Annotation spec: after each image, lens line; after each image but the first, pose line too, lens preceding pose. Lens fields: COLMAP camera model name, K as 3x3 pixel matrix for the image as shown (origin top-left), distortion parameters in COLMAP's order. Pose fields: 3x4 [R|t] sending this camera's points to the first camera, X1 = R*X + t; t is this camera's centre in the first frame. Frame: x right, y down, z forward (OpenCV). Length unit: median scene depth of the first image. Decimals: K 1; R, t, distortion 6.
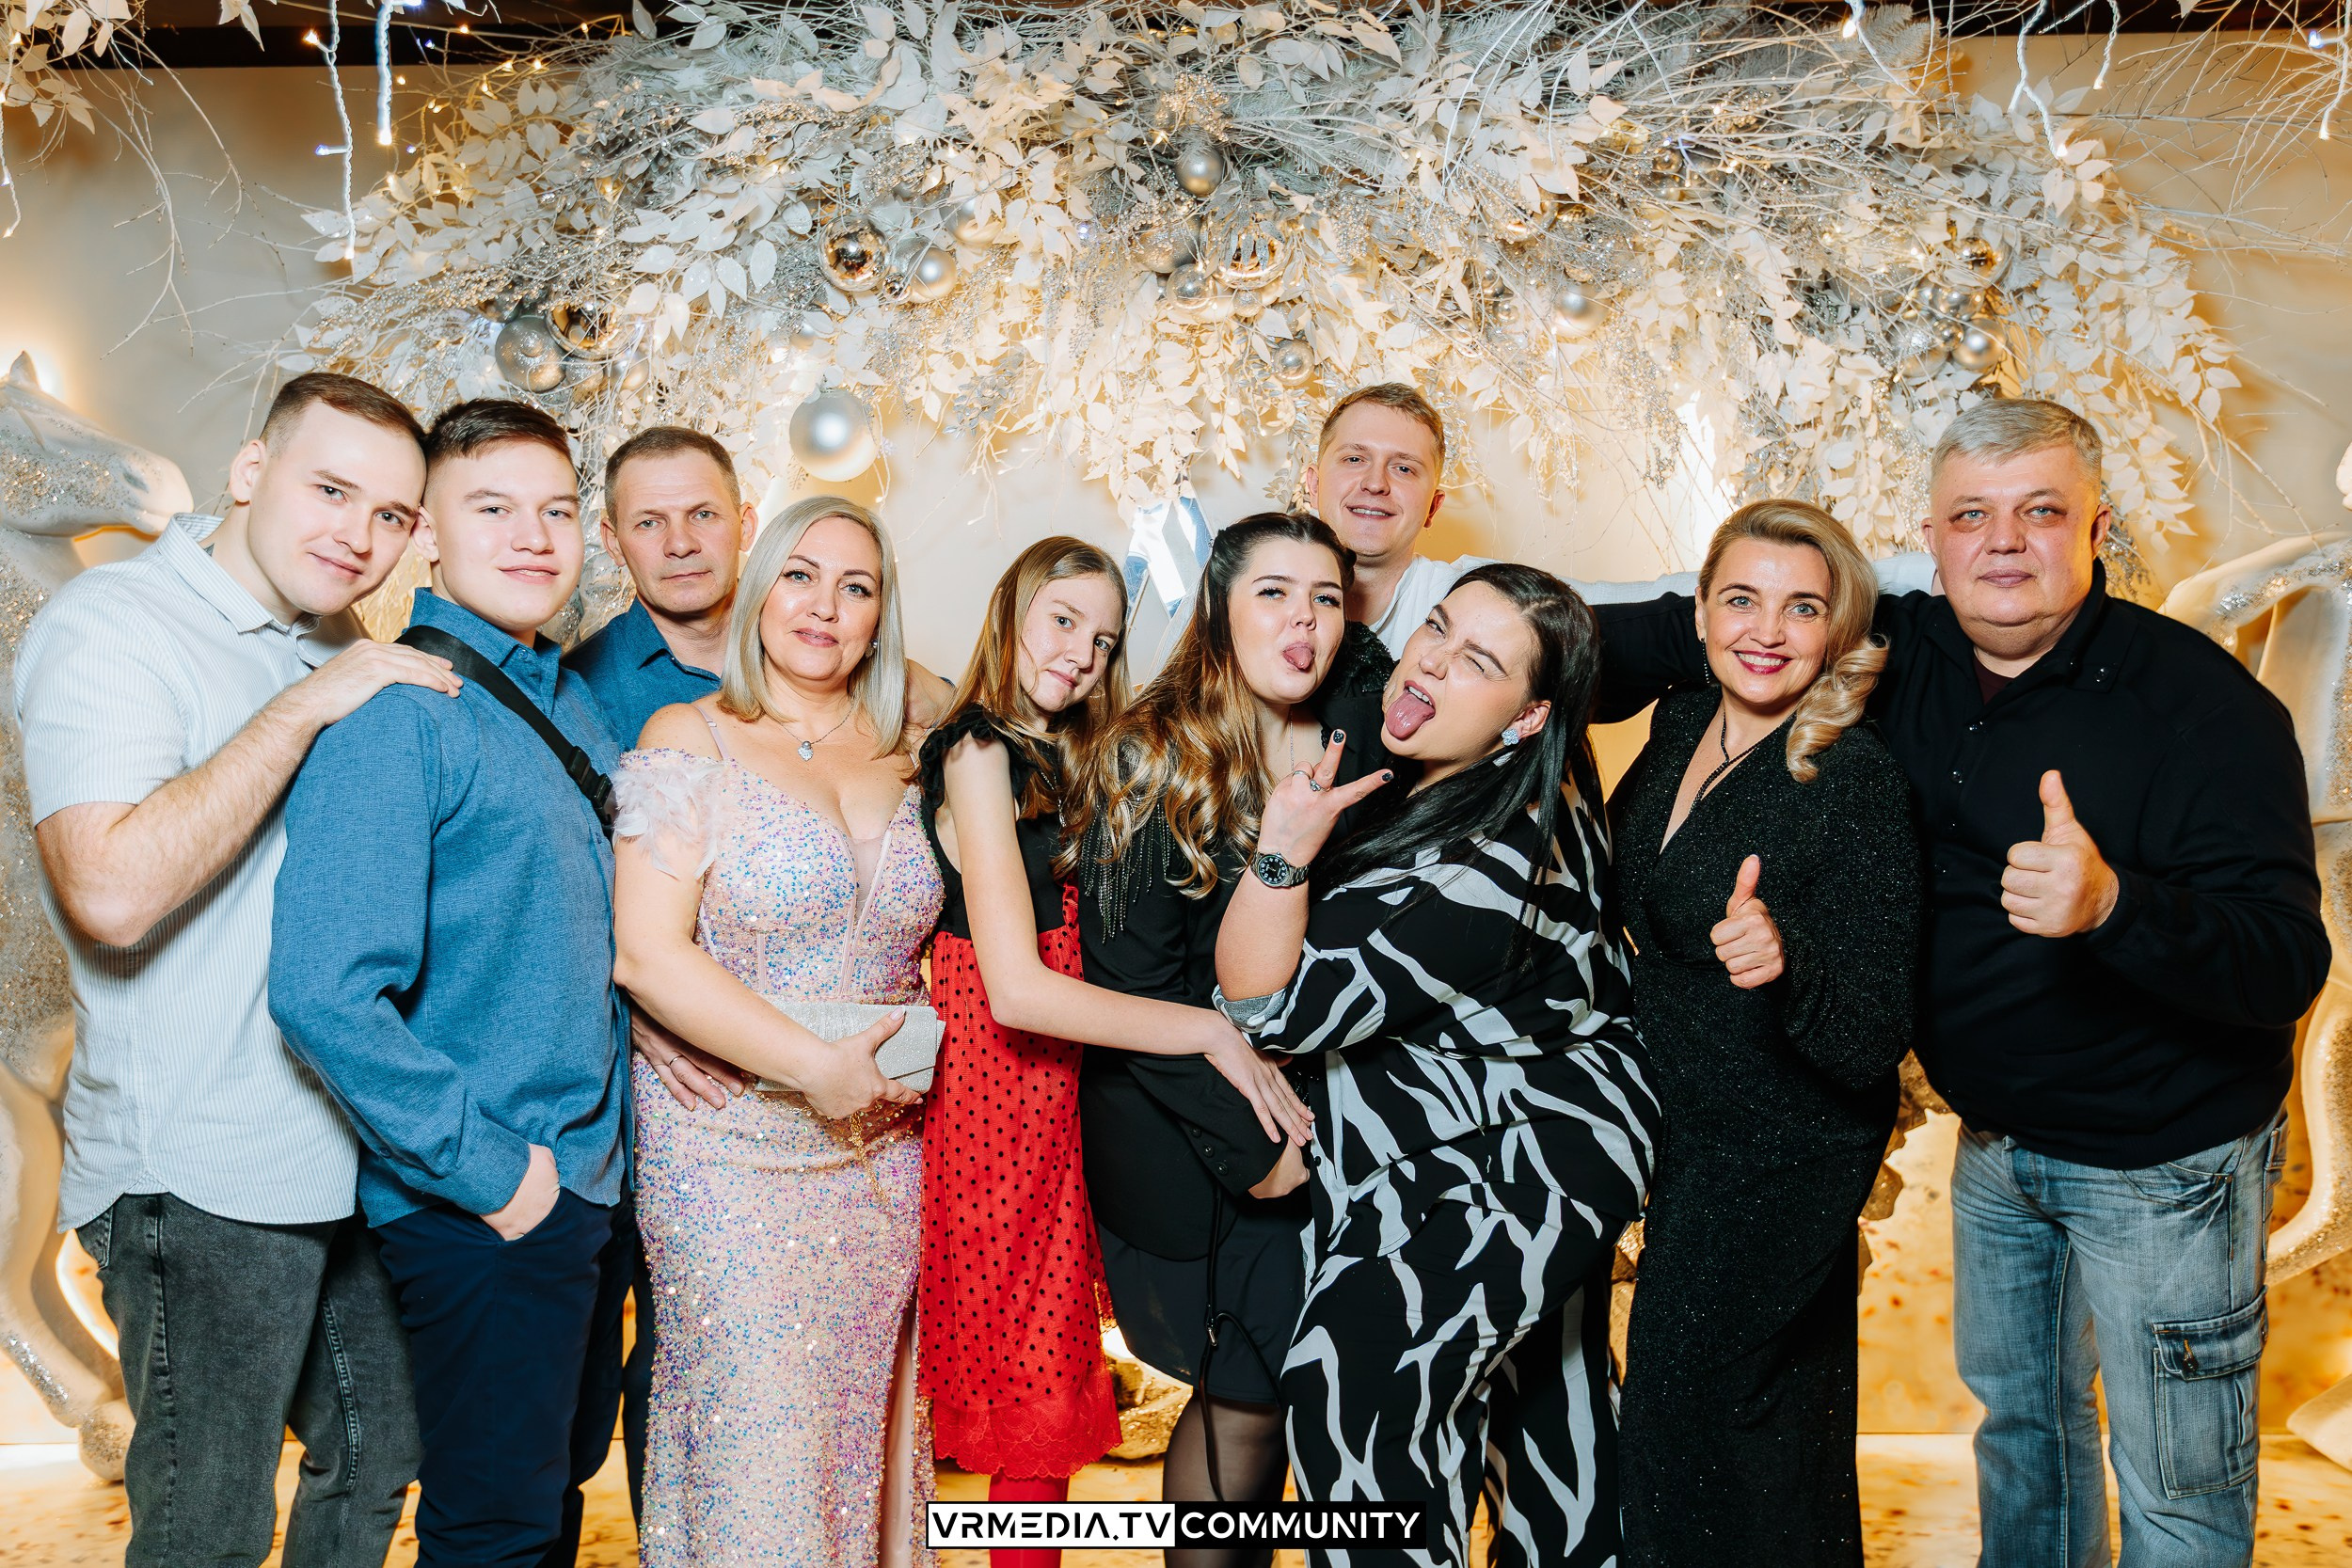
lens RADIAL K [[1823.5, 0, 1166.5], [0, 1823.5, 785.0], [0, 0, 1]] dist [0.006456, -0.007016]
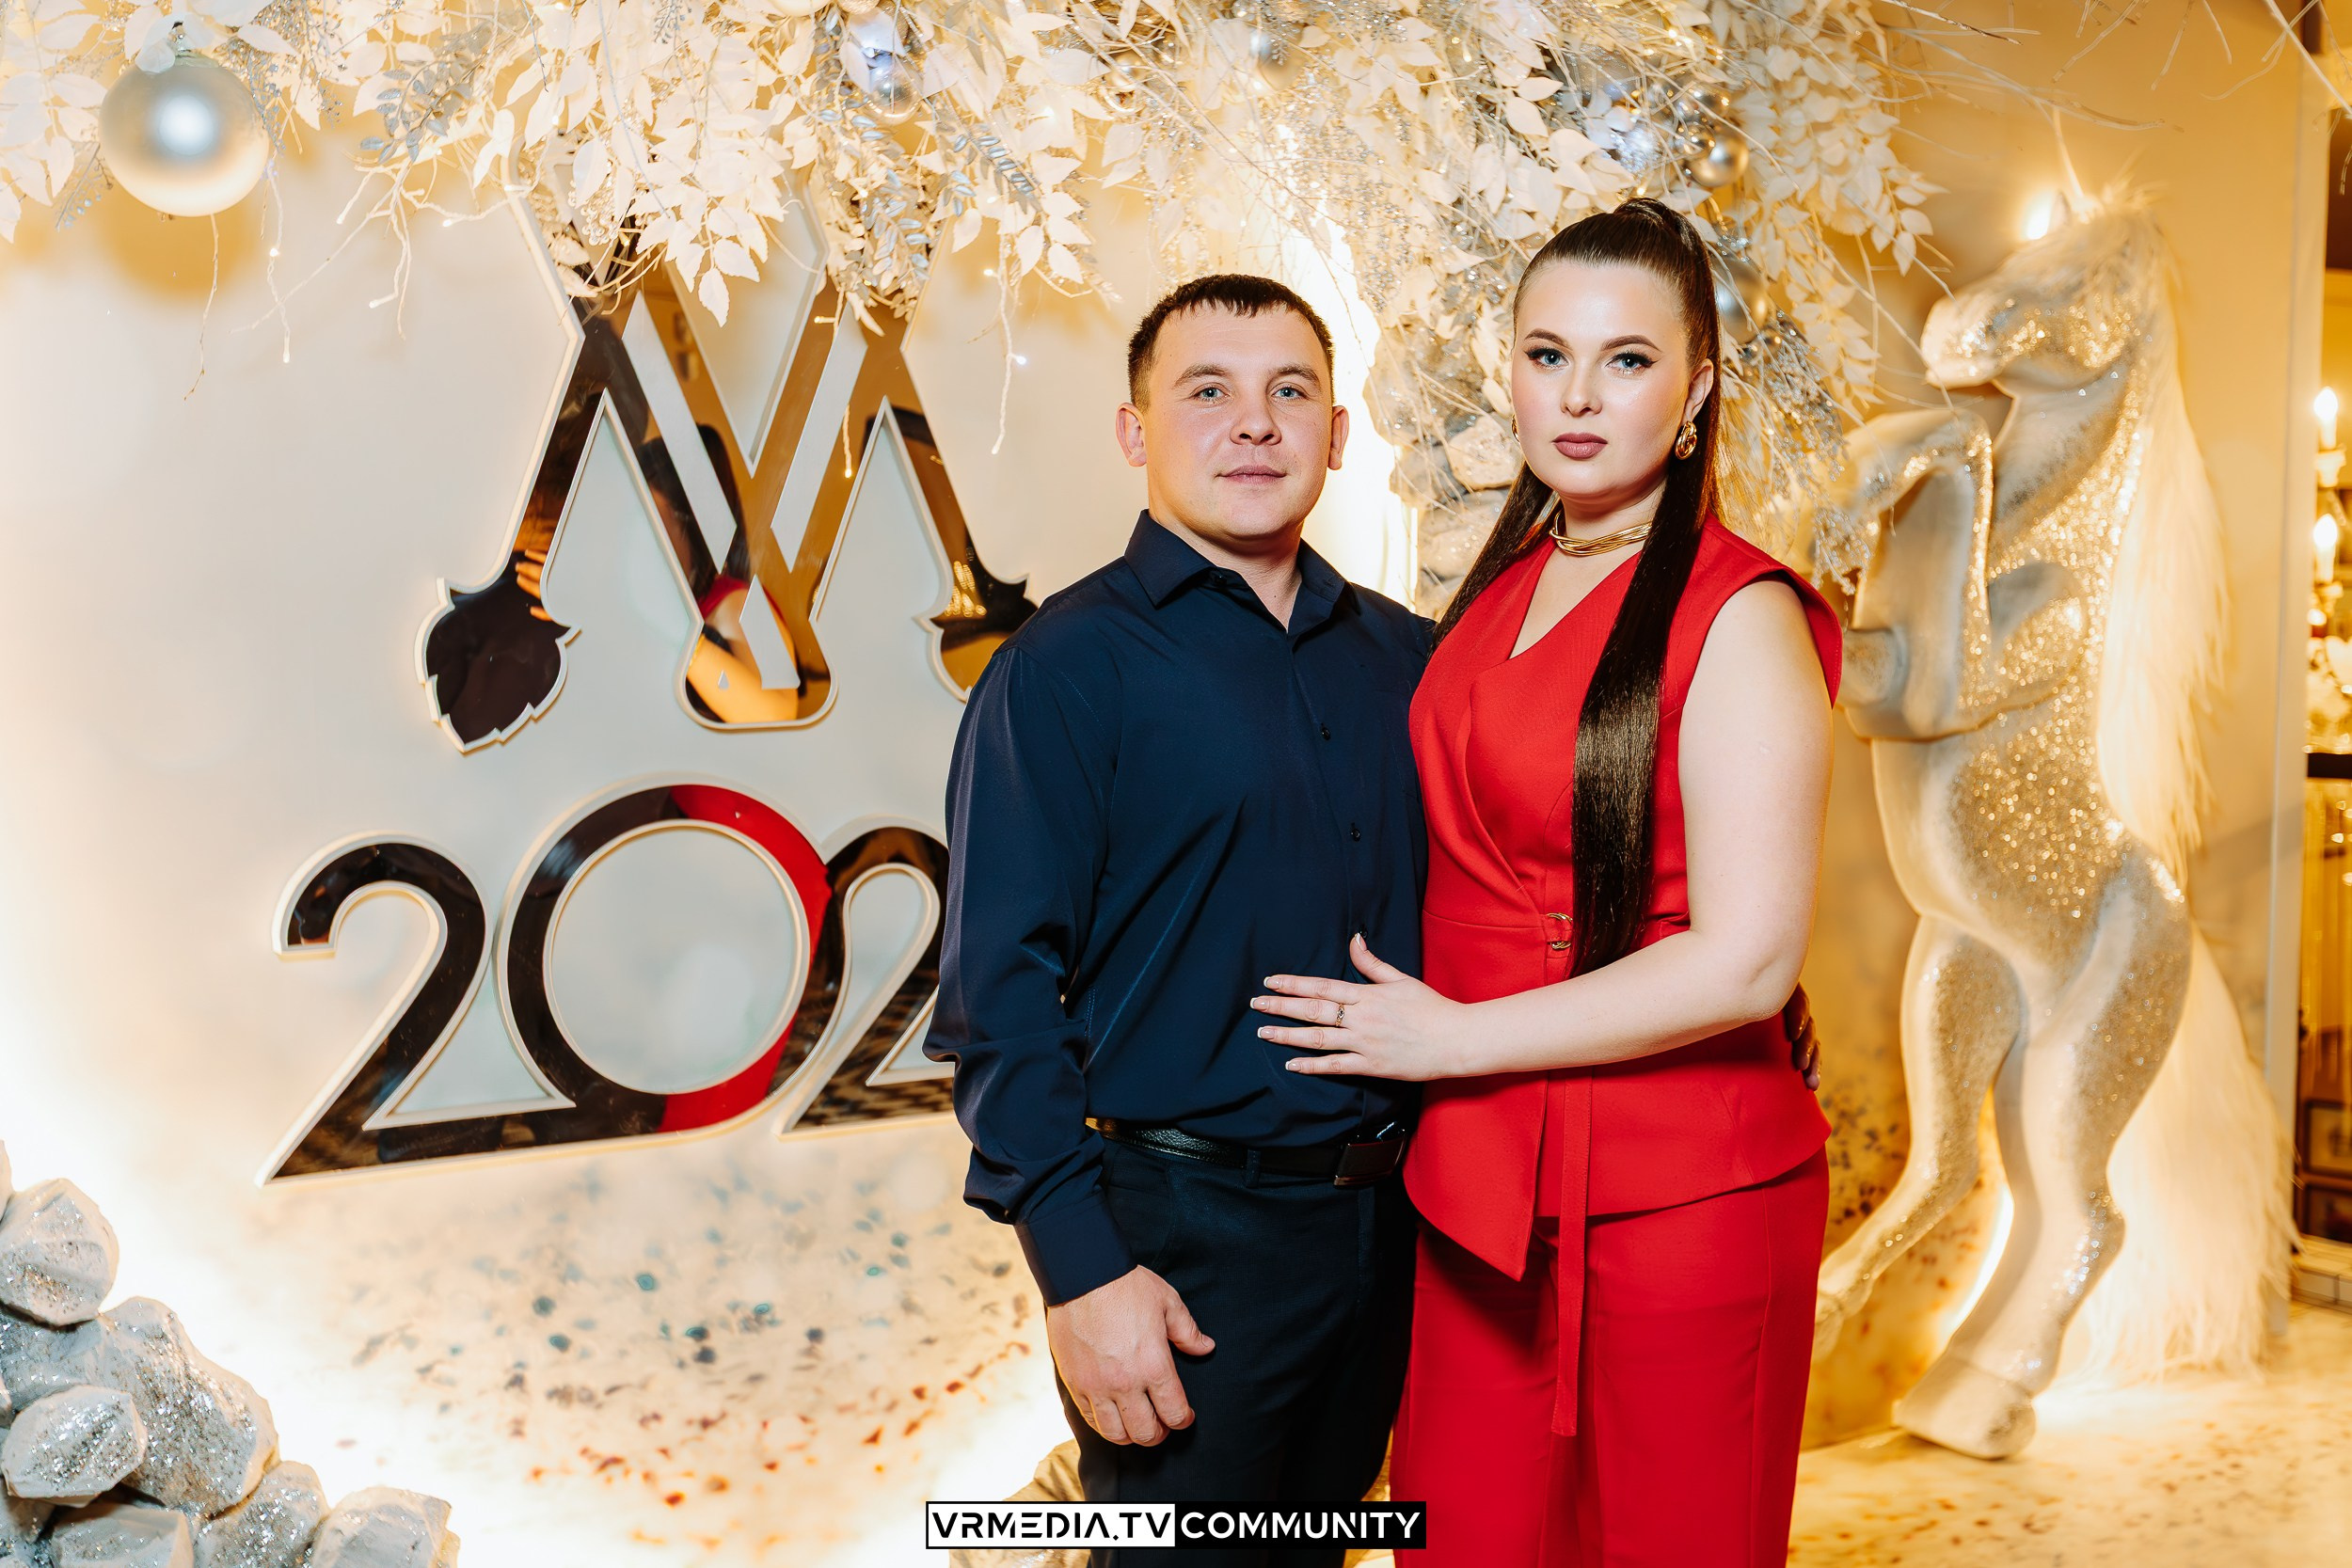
lens RADIAL K [[2512.8, 0, 1241.2], [0, 2512.8, 784.3], [0, 0, 1]] dist [-0.010021, 0.003153]
pose [[0.844592, -0.040956, 0.533842, -0.340567], [0.037338, 0.999148, 0.017581, 0.011161], [-0.534107, 0.005084, 0.845401, 0.163141]]
